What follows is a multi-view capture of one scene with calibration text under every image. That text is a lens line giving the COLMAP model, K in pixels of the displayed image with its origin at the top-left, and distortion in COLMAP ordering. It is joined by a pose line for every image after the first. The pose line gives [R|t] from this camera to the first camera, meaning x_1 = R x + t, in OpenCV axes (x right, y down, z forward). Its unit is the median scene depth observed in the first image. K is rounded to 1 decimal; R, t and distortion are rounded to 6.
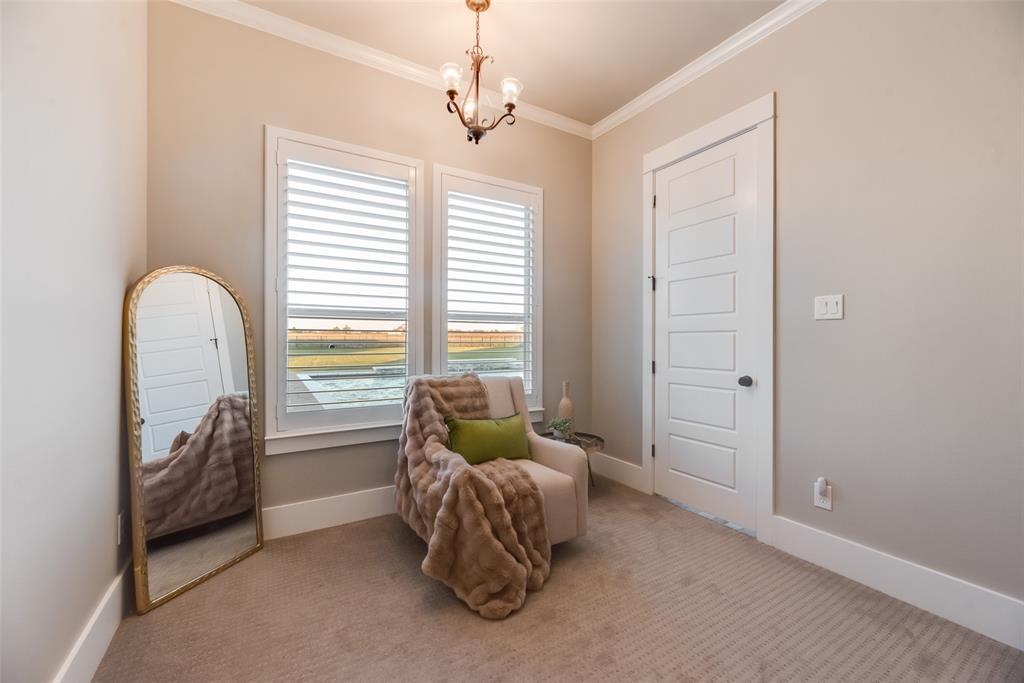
lens RADIAL K [[406.2, 0, 512.0], [0, 406.2, 341.5], [0, 0, 1]] dist [0.000745, 0.000131]
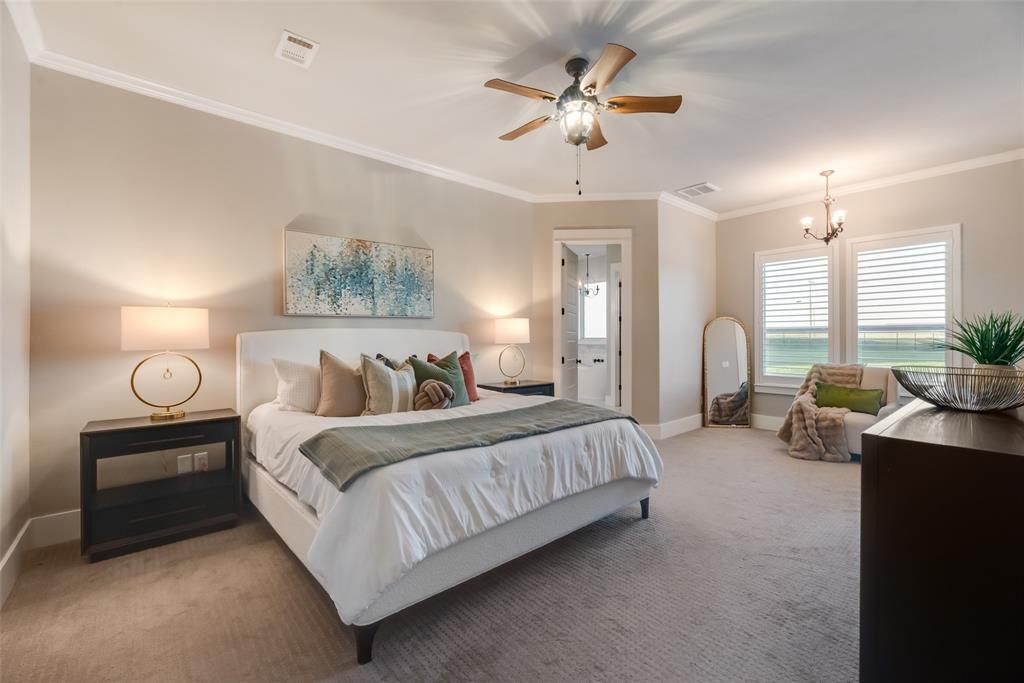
lens RADIAL K [[416.6, 0, 514.8], [0, 416.6, 335.8], [0, 0, 1]] dist [0.000505, 0.000126]
pose [[0.167429, -0.006022, -0.985866, 1.421756], [-0.003483, 0.999971, -0.006700, -0.022258], [0.985878, 0.004556, 0.167403, -0.718865]]
